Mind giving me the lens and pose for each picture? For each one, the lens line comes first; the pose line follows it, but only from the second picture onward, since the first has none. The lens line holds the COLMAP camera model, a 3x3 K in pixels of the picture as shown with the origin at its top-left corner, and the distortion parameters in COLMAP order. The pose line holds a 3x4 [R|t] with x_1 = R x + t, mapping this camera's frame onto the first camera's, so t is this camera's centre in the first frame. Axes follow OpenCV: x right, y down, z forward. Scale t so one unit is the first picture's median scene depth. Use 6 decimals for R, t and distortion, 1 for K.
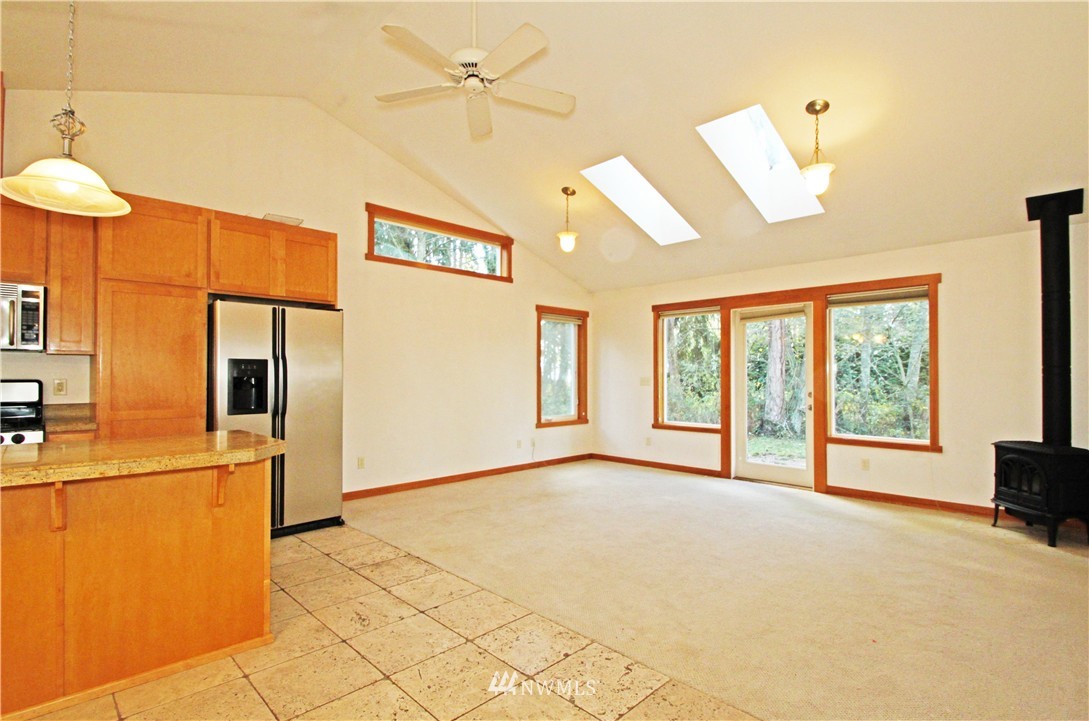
lens RADIAL K [[525.7, 0, 542.6], [0, 525.7, 367.6], [0, 0, 1]] dist [-0.002796, -0.001360]
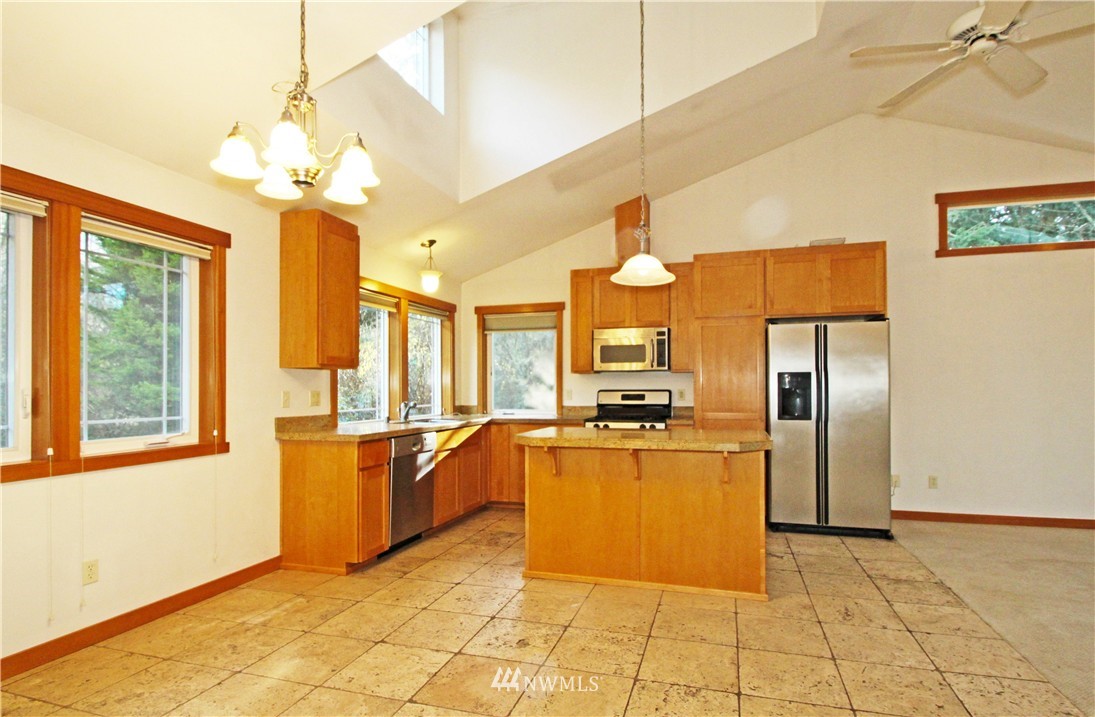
lens RADIAL K [[556.5, 0, 562.7], [0, 556.5, 380.0], [0, 0, 1]] dist [-0.004035, -0.001001]
pose [[0.487201, -0.012555, -0.873199, 0.259784], [0.015256, 0.999866, -0.005864, 0.000023], [0.873156, -0.010464, 0.487328, -0.036335]]
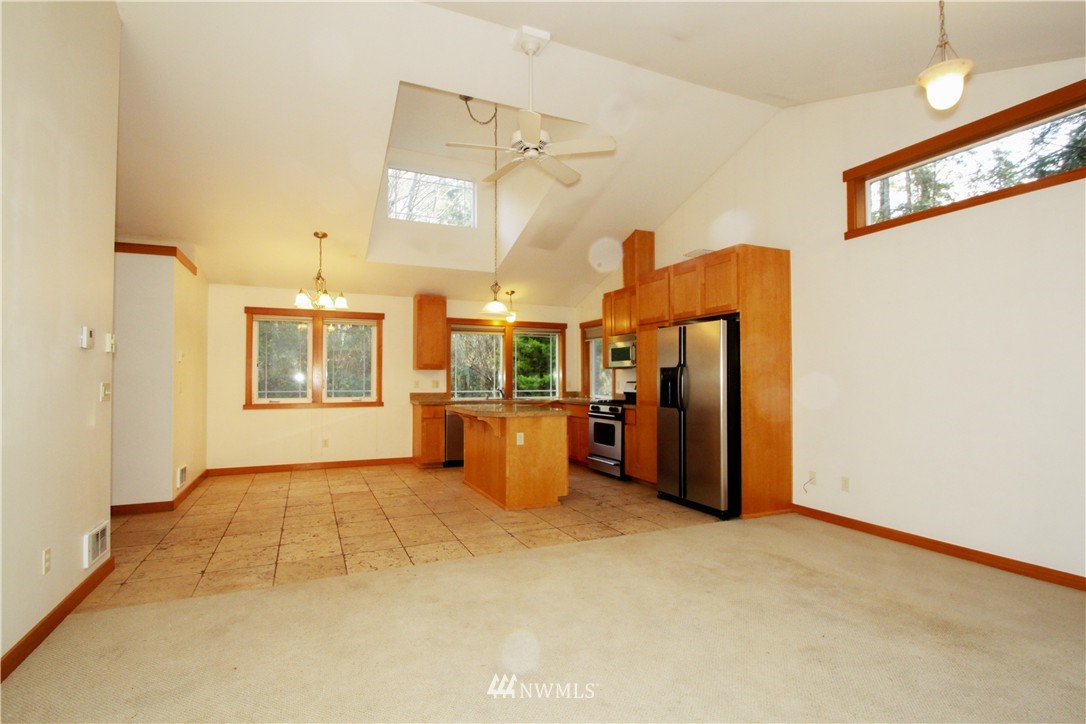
lens RADIAL K [[512.7, 0, 537.8], [0, 512.7, 362.5], [0, 0, 1]] dist [0.001034, -0.000352]
pose [[-0.349286, -0.032066, -0.936468, 0.841717], [0.011632, 0.999189, -0.038552, 0.019161], [0.936944, -0.024358, -0.348629, 1.172621]]
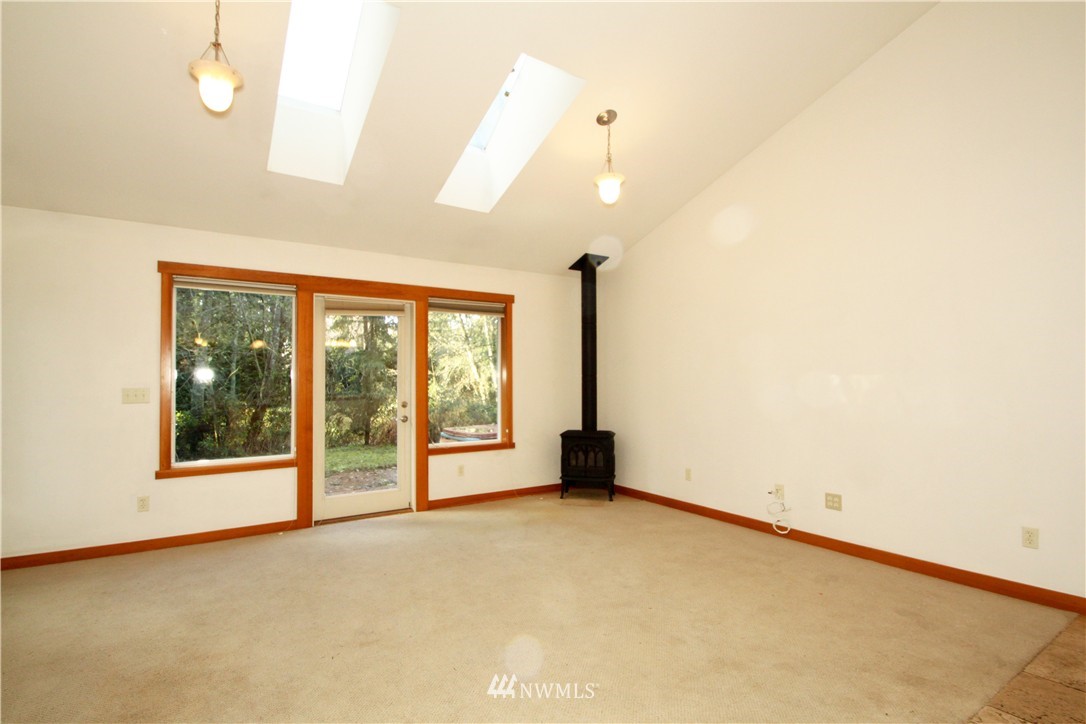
lens RADIAL K [[521.6, 0, 540.7], [0, 521.6, 368.4], [0, 0, 1]] dist [-0.001927, -0.000690]
pose [[0.201070, 0.023255, 0.979301, -0.473449], [-0.007521, 0.999725, -0.022196, 0.012172], [-0.979548, -0.002902, 0.201190, 0.905475]]
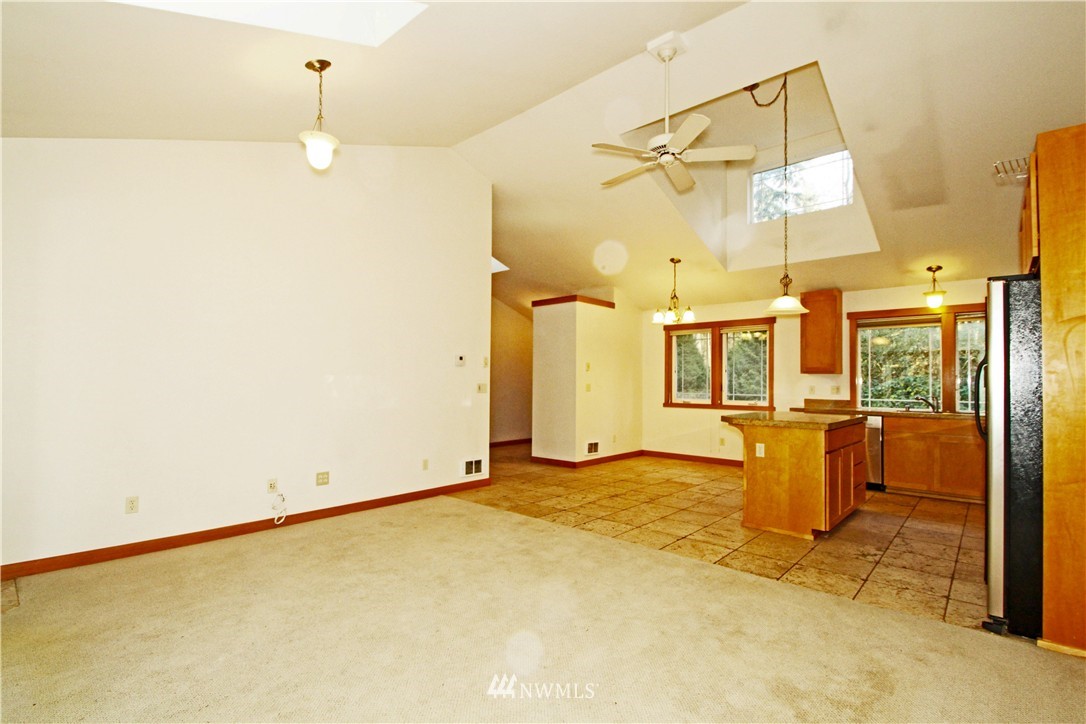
lens RADIAL K [[512.7, 0, 537.8], [0, 512.7, 362.5], [0, 0, 1]] dist [0.001034, -0.000352]
pose [[-0.998298, -0.012195, -0.057024, 0.207984], [-0.009329, 0.998692, -0.050266, 0.025865], [0.057562, -0.049649, -0.997107, 1.811765]]
